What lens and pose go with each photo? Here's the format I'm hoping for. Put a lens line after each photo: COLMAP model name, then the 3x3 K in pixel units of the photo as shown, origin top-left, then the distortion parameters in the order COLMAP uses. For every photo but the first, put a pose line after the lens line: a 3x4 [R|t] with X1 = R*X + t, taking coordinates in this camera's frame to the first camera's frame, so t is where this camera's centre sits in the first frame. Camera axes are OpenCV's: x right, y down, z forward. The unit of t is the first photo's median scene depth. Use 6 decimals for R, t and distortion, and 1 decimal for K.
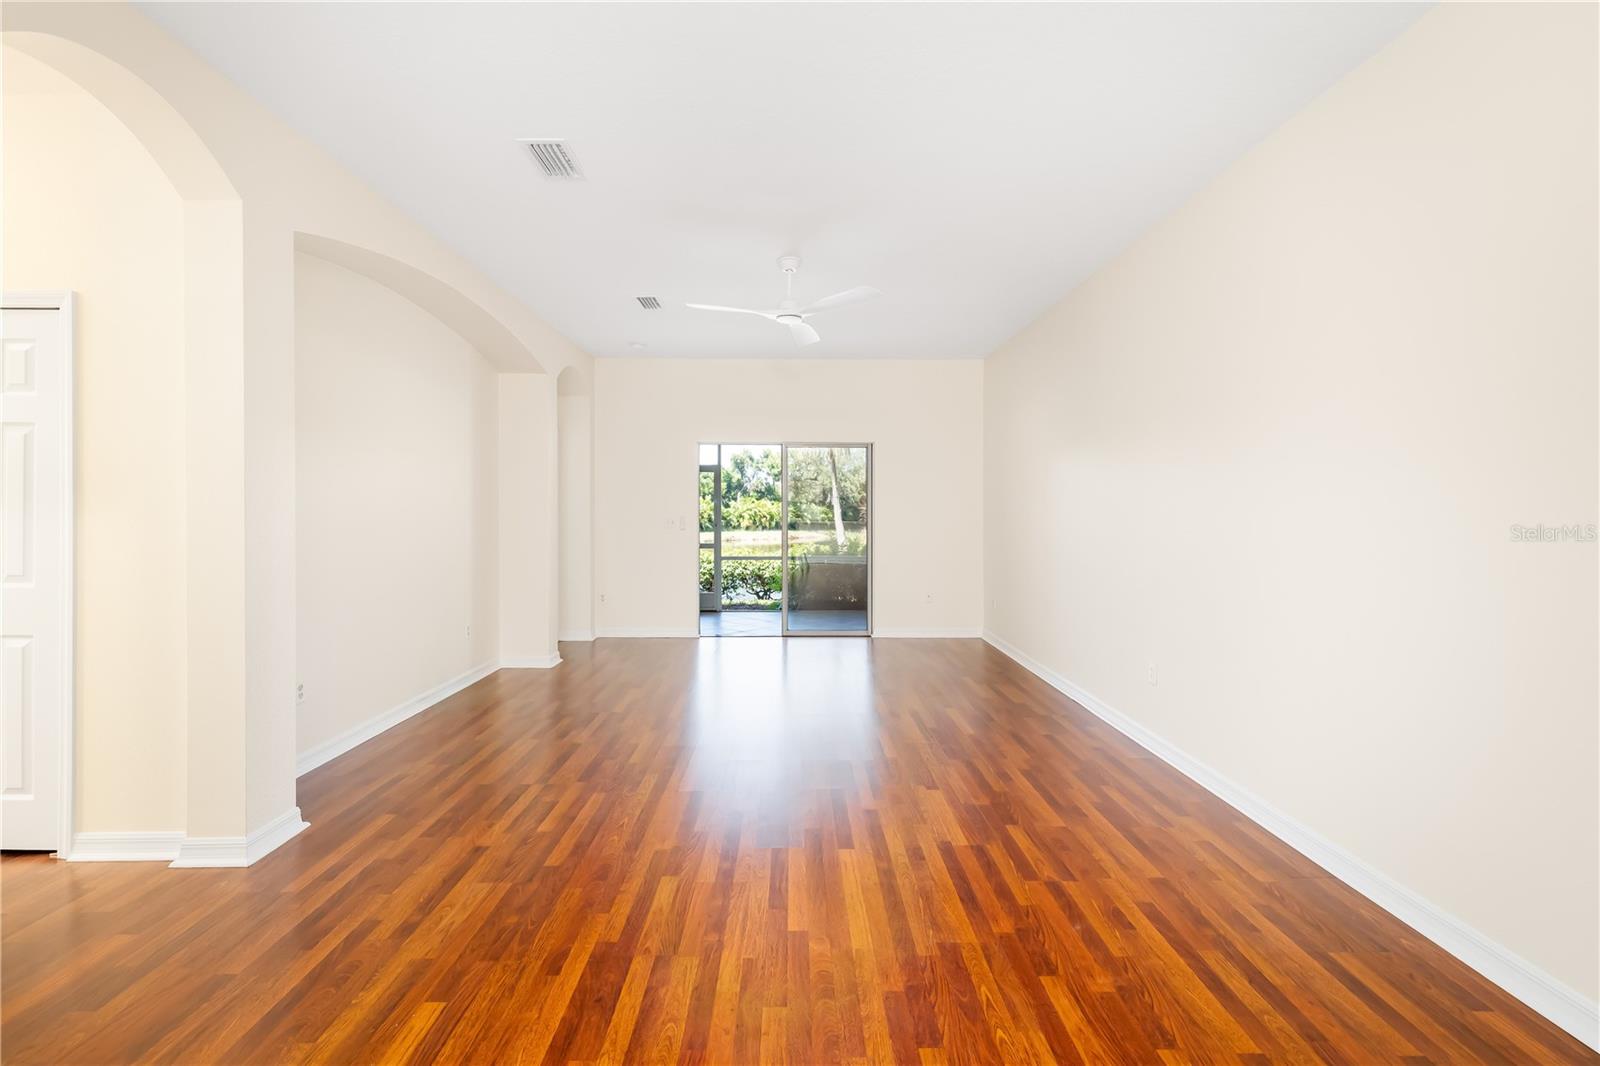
lens RADIAL K [[683.5, 0, 804.6], [0, 683.5, 510.8], [0, 0, 1]] dist [0.002779, 0.000289]
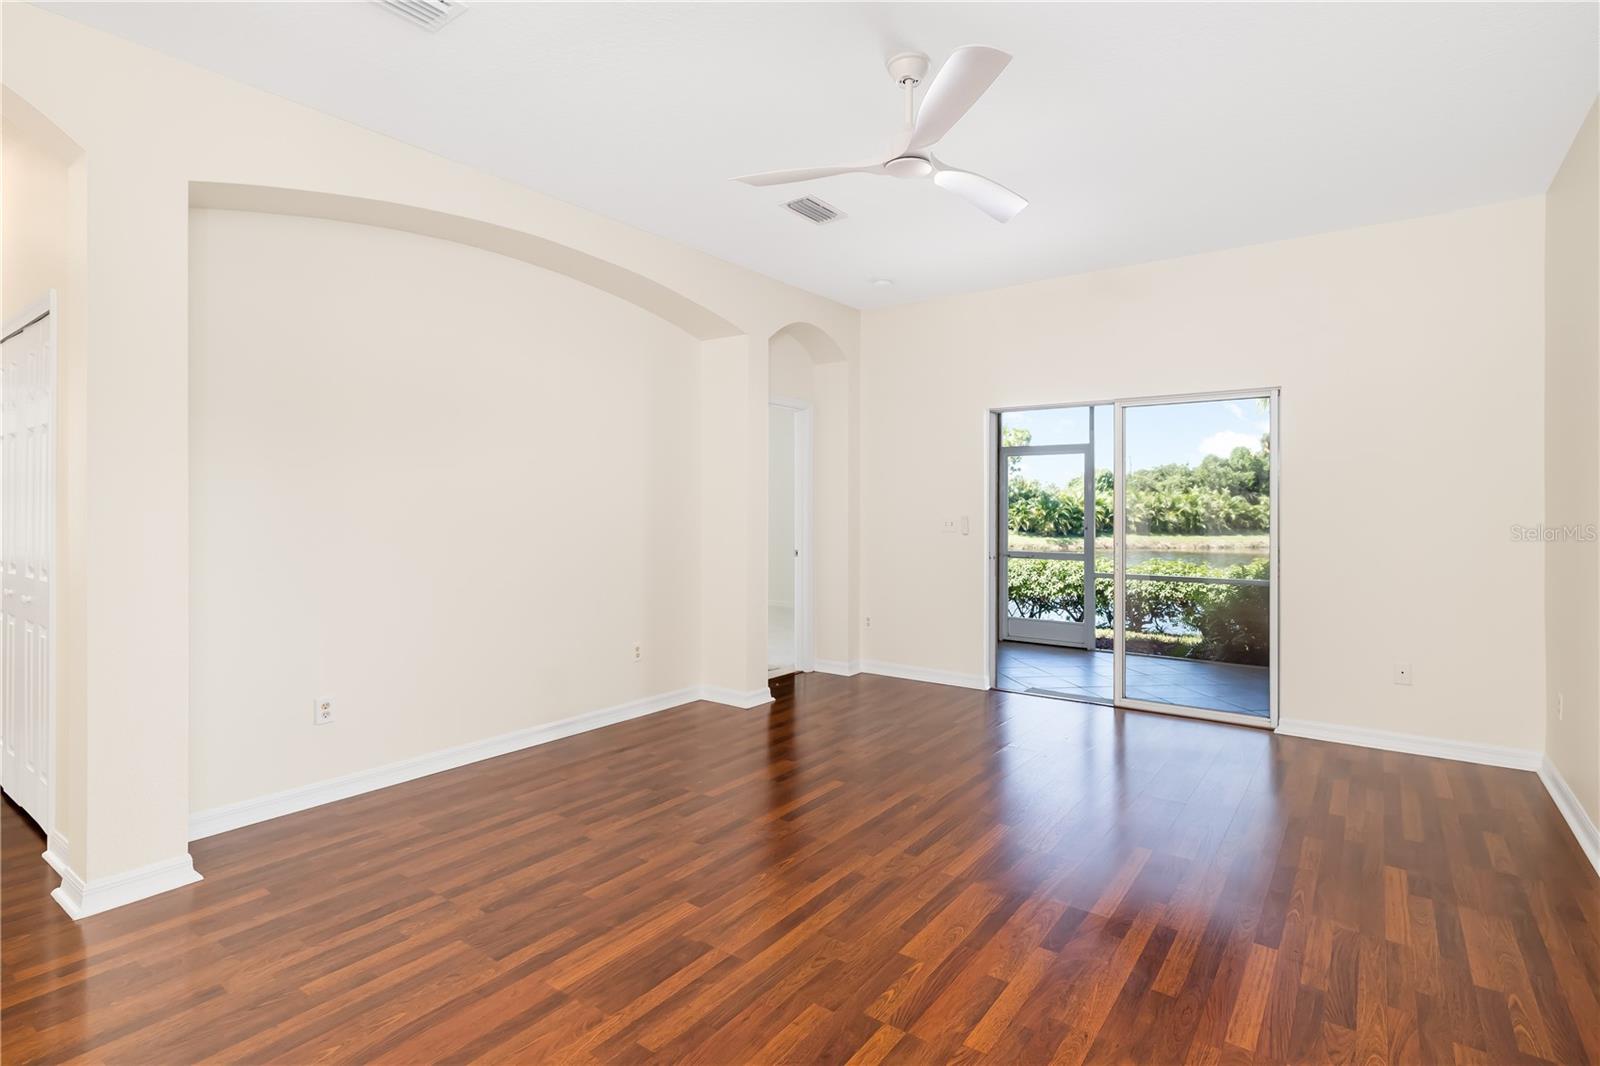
lens RADIAL K [[777.7, 0, 794.3], [0, 777.7, 513.2], [0, 0, 1]] dist [-0.004513, 0.000422]
pose [[0.799747, 0.001497, -0.600335, 0.331811], [0.001824, 0.999986, 0.004924, 0.002118], [0.600334, -0.005033, 0.799733, 0.510380]]
